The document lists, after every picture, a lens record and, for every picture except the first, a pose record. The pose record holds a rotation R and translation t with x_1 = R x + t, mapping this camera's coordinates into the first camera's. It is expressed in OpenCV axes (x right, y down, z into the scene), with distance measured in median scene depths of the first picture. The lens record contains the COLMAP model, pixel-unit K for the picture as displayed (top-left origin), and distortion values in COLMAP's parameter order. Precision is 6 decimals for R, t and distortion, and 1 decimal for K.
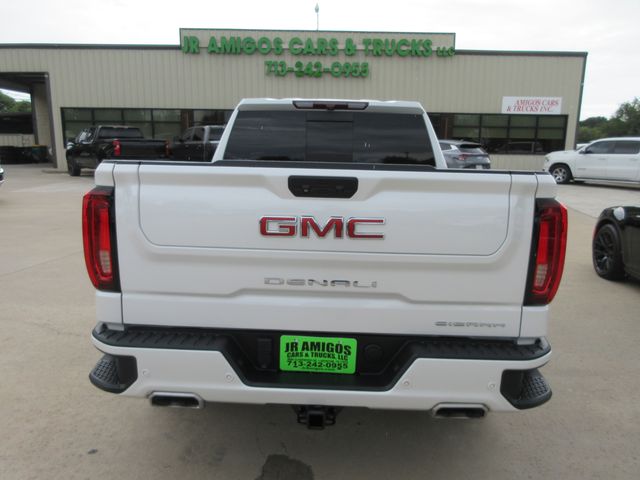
lens RADIAL K [[480.0, 0, 320.0], [0, 480.0, 240.0], [0, 0, 1]] dist [0.005383, 0.000412]
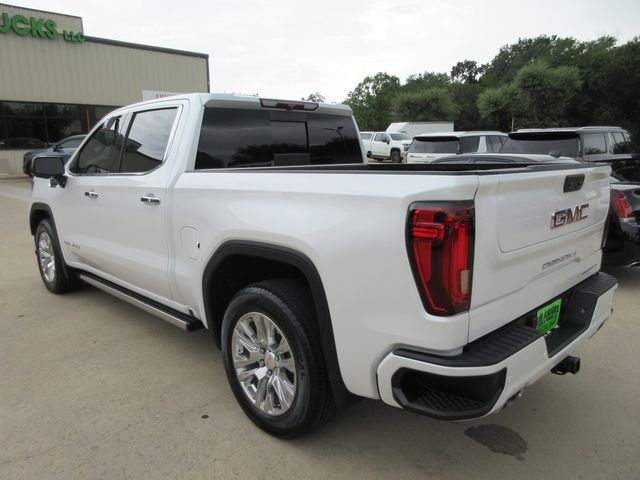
lens RADIAL K [[480.0, 0, 320.0], [0, 480.0, 240.0], [0, 0, 1]] dist [0.005383, 0.000412]
pose [[0.713240, -0.154627, 0.683652, -0.088922], [0.144774, 0.986830, 0.072159, -0.009934], [-0.685806, 0.047508, 0.726232, 0.036473]]
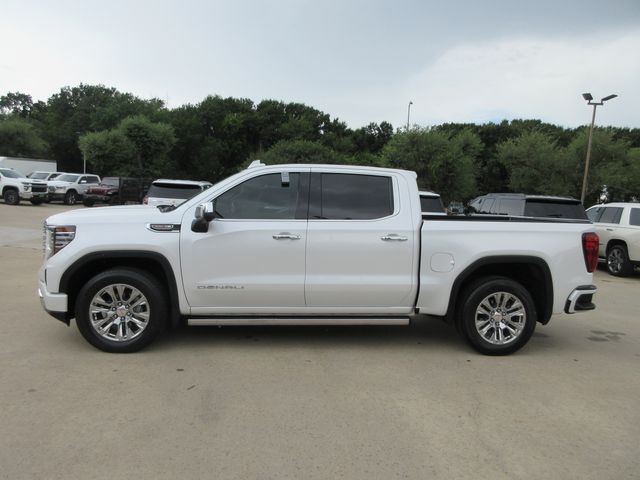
lens RADIAL K [[480.0, 0, 320.0], [0, 480.0, 240.0], [0, 0, 1]] dist [0.005383, 0.000412]
pose [[-0.099903, -0.107972, 0.989122, -0.208637], [0.133186, 0.983698, 0.120832, -0.041926], [-0.986043, 0.143809, -0.083894, 0.194933]]
